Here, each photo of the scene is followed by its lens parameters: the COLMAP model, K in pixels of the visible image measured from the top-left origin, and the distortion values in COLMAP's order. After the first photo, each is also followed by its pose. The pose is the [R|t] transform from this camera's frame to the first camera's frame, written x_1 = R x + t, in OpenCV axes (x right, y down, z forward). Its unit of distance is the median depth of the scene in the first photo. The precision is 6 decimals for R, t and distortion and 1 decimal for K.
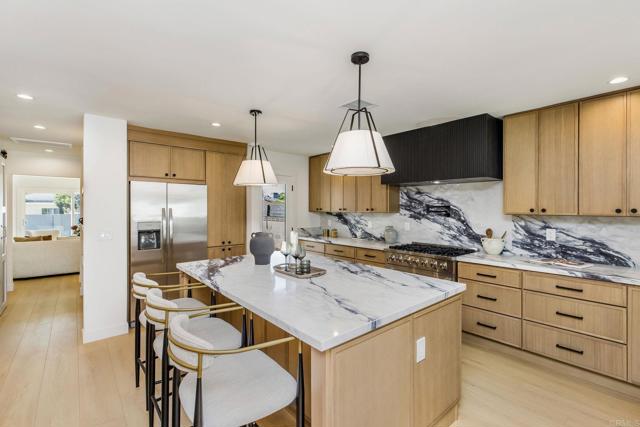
lens RADIAL K [[295.0, 0, 323.6], [0, 295.0, 209.0], [0, 0, 1]] dist [0.002001, -0.001868]
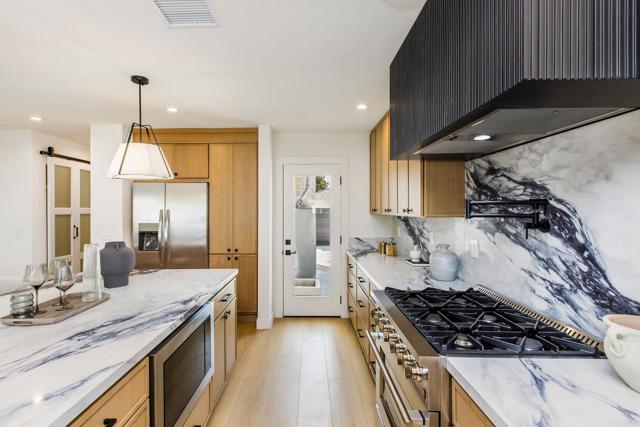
lens RADIAL K [[314.9, 0, 298.3], [0, 314.9, 213.4], [0, 0, 1]] dist [0.004996, -0.000041]
pose [[0.739488, 0.004545, -0.673155, 0.438999], [0.002069, 0.999957, 0.009025, 0.001093], [0.673167, -0.008067, 0.739447, 0.499973]]
